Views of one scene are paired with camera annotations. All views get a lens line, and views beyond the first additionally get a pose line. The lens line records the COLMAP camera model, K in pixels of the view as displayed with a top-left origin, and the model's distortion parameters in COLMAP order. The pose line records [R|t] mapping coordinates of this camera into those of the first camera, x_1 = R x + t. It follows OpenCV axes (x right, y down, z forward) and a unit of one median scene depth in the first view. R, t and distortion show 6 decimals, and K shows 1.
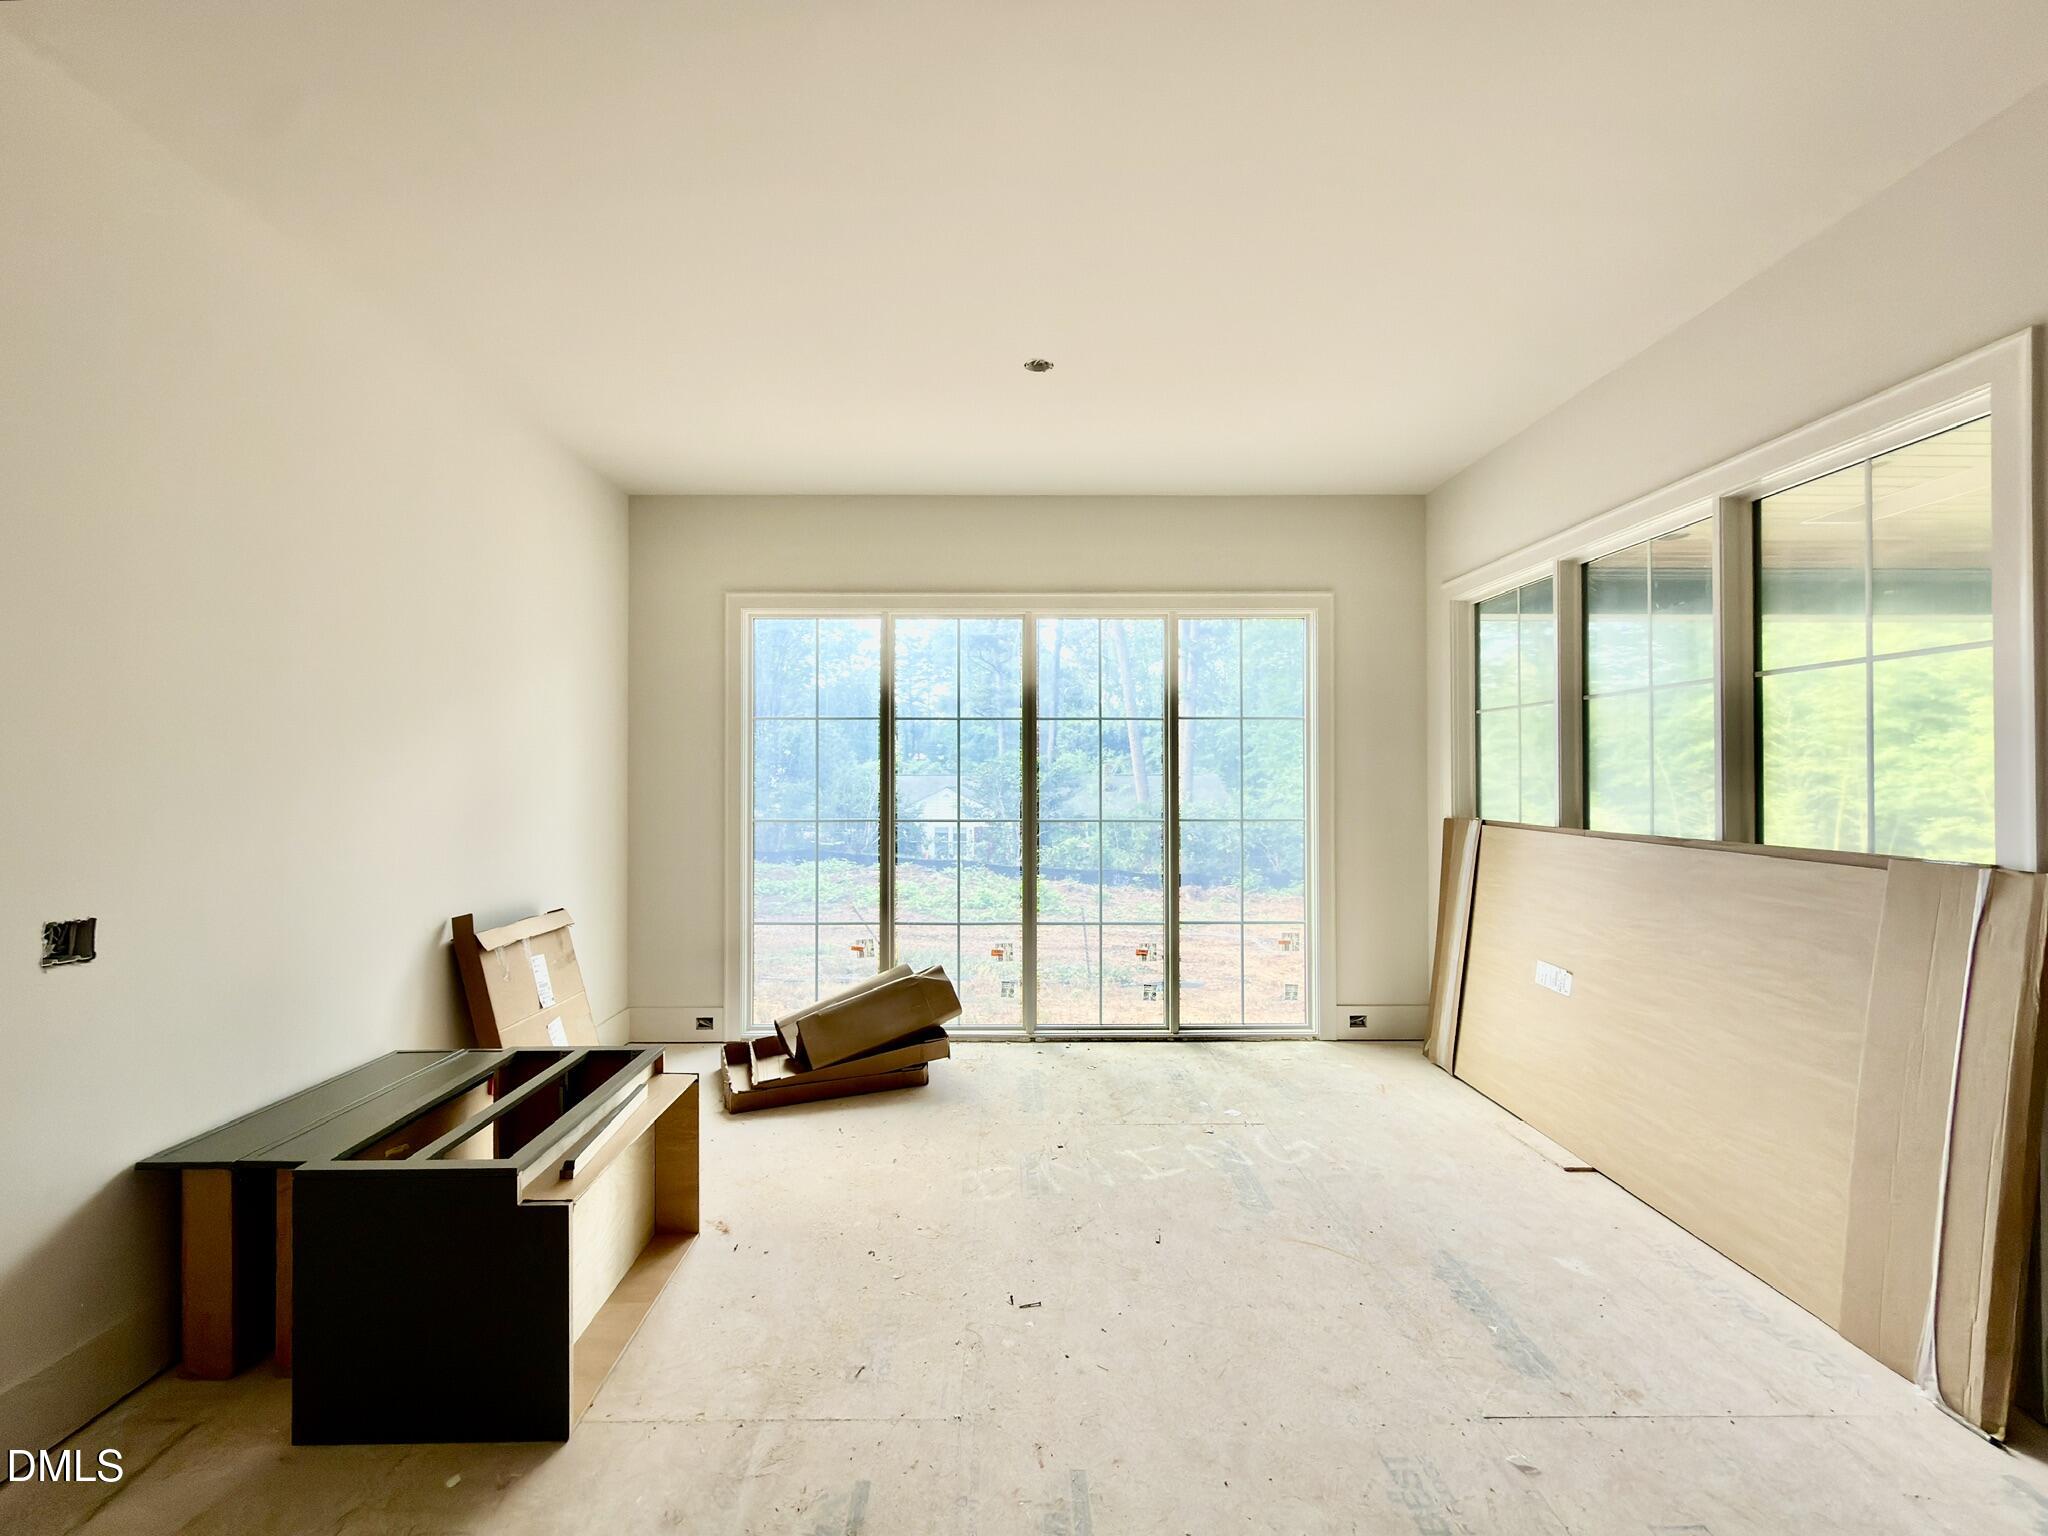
lens RADIAL K [[817.0, 0, 1018.8], [0, 817.0, 768.5], [0, 0, 1]] dist [-0.001761, 0.000113]
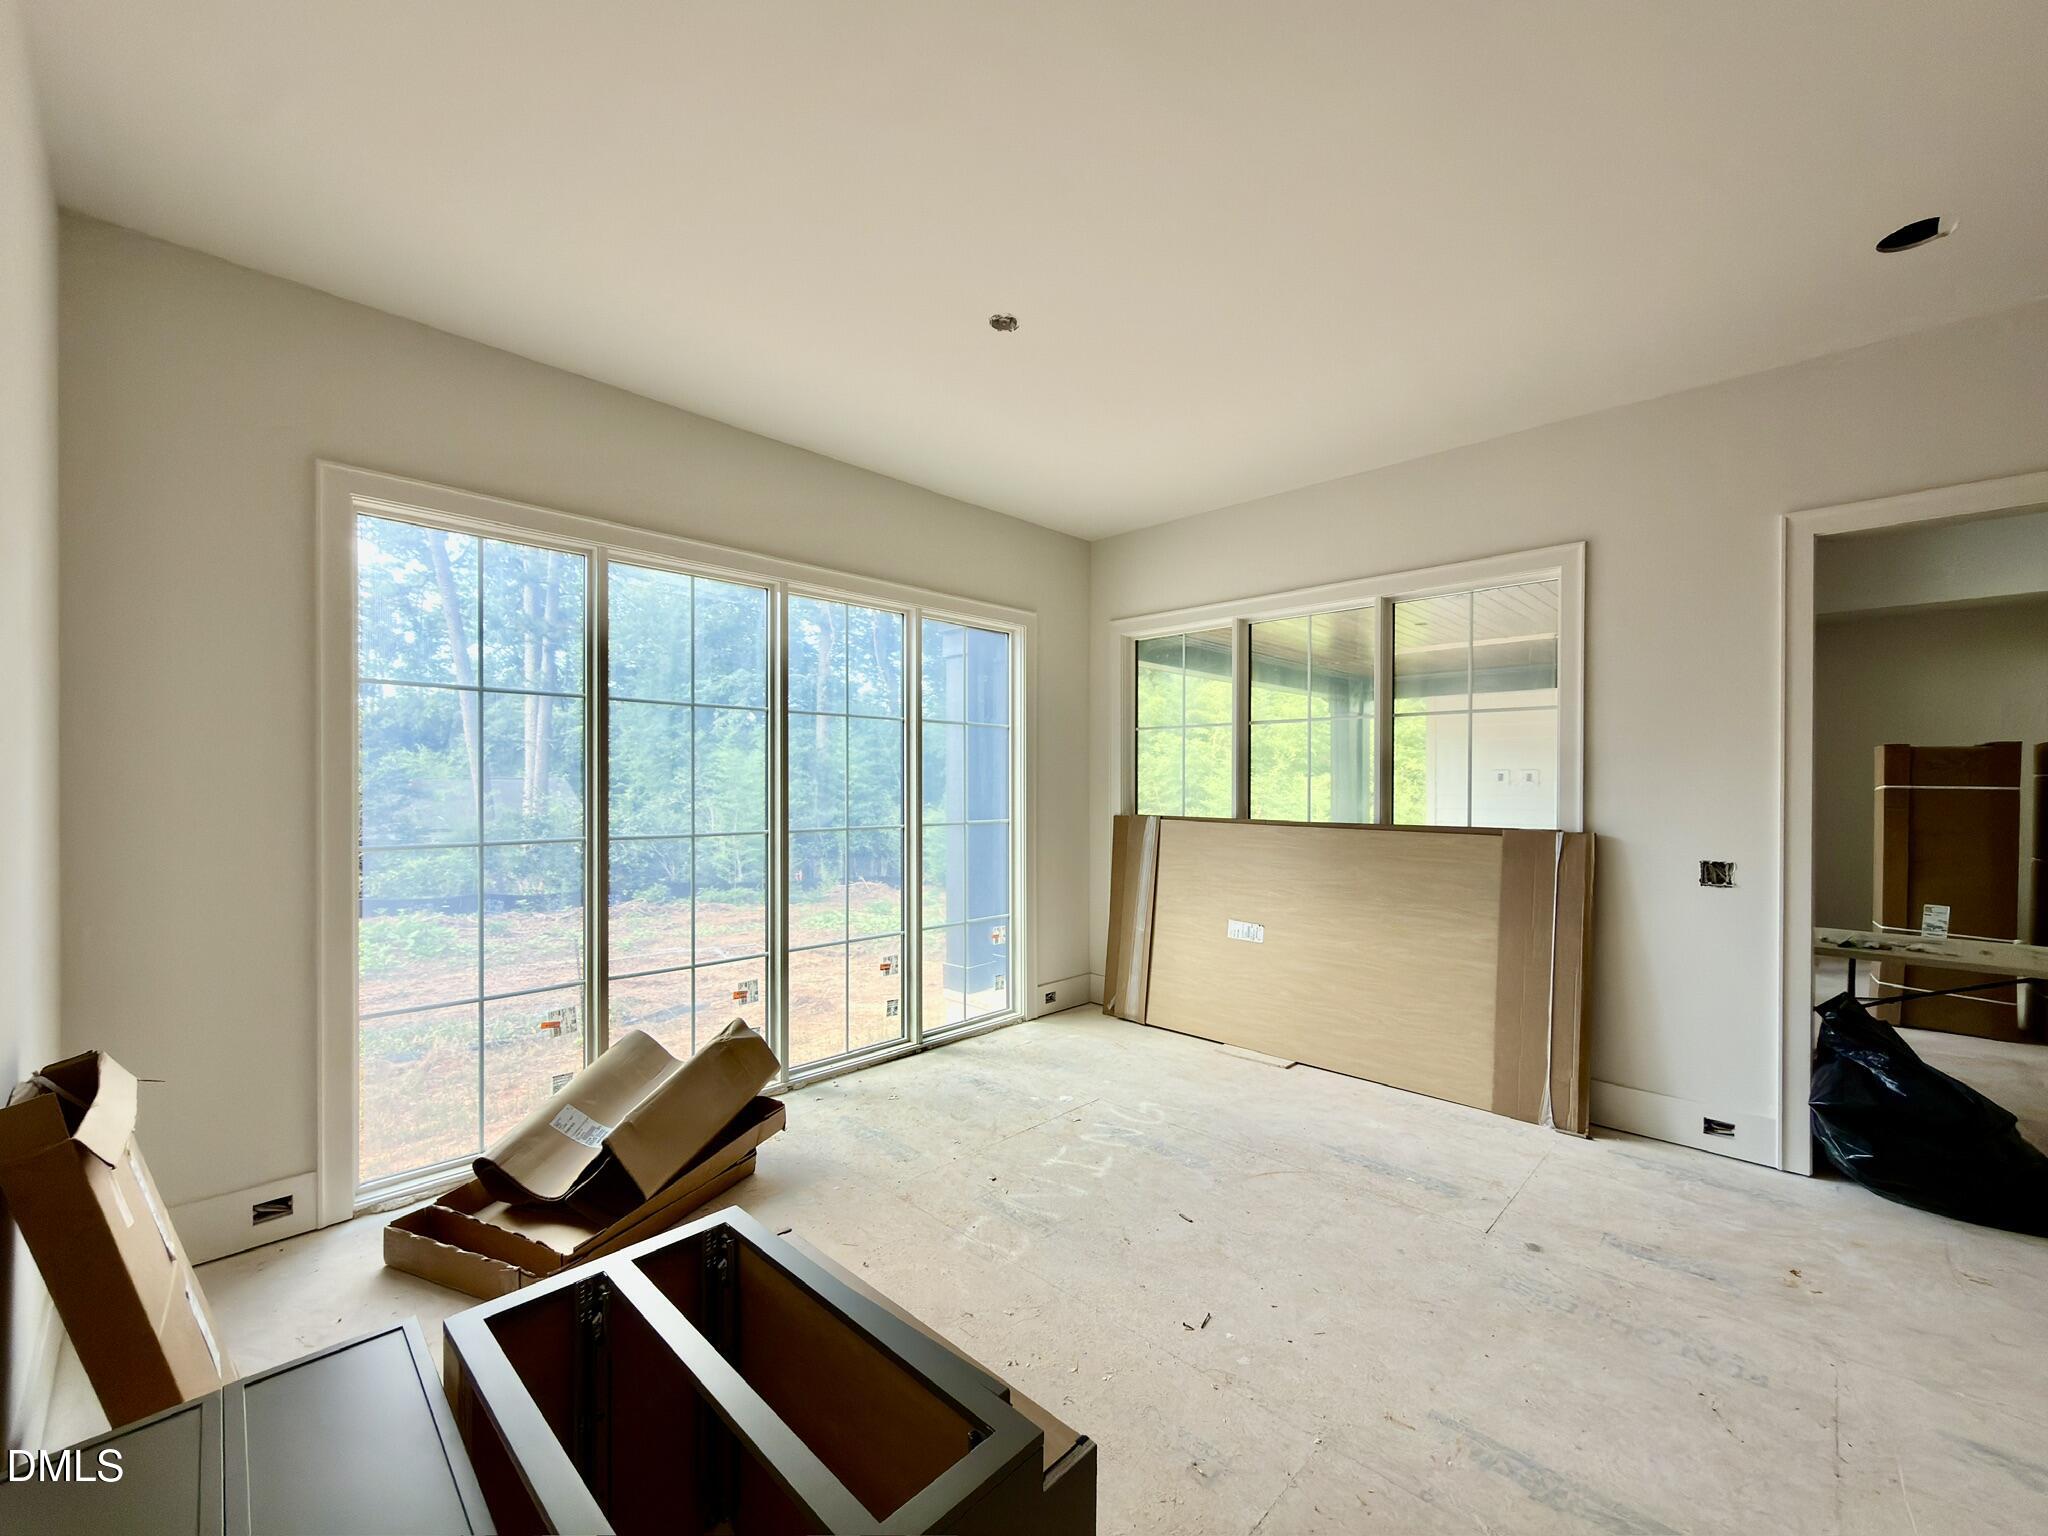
lens RADIAL K [[817.0, 0, 999.9], [0, 817.0, 783.3], [0, 0, 1]] dist [-0.001761, 0.000113]
pose [[0.714080, 0.001854, 0.700062, -0.454073], [-0.009857, 0.999924, 0.007406, 0.005993], [-0.699995, -0.012189, 0.714044, 0.260458]]
